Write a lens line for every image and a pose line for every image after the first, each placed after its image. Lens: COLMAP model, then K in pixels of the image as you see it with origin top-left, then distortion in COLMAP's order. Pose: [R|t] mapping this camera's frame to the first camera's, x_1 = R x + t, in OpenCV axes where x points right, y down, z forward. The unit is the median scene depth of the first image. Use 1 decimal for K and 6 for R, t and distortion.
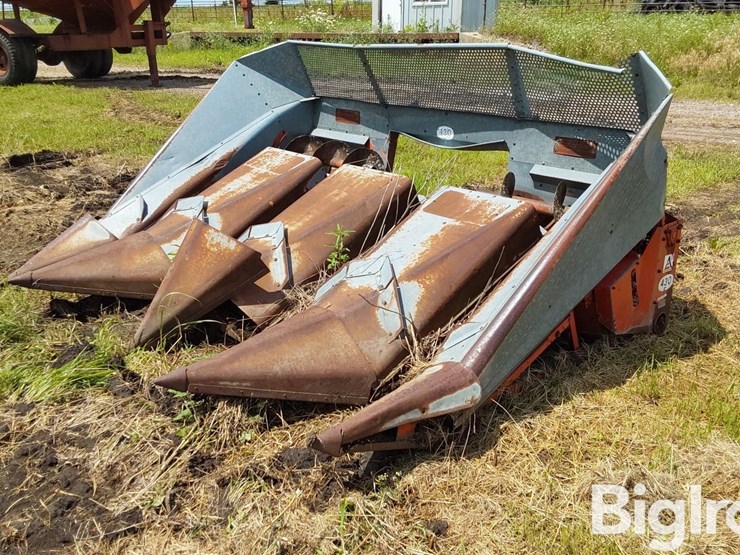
lens RADIAL K [[712.4, 0, 370.0], [0, 712.4, 277.5], [0, 0, 1]] dist [0.148494, -0.269703]
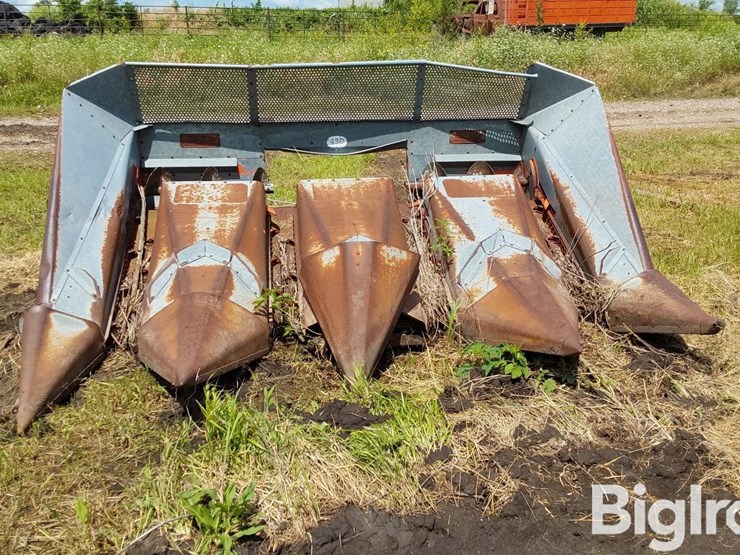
lens RADIAL K [[712.4, 0, 370.0], [0, 712.4, 277.5], [0, 0, 1]] dist [0.148494, -0.269703]
pose [[0.571261, -0.251661, 0.781235, -0.785133], [0.276299, 0.955244, 0.105677, -0.104297], [-0.772864, 0.155485, 0.615228, 0.312059]]
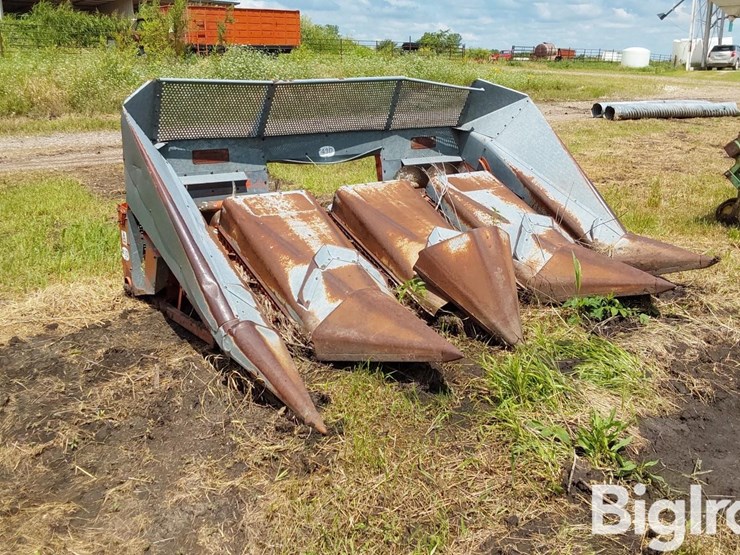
lens RADIAL K [[712.4, 0, 370.0], [0, 712.4, 277.5], [0, 0, 1]] dist [0.148494, -0.269703]
pose [[0.117964, -0.279135, 0.952979, -1.080290], [0.326663, 0.917175, 0.228212, -0.258184], [-0.937750, 0.284382, 0.199377, 0.756106]]
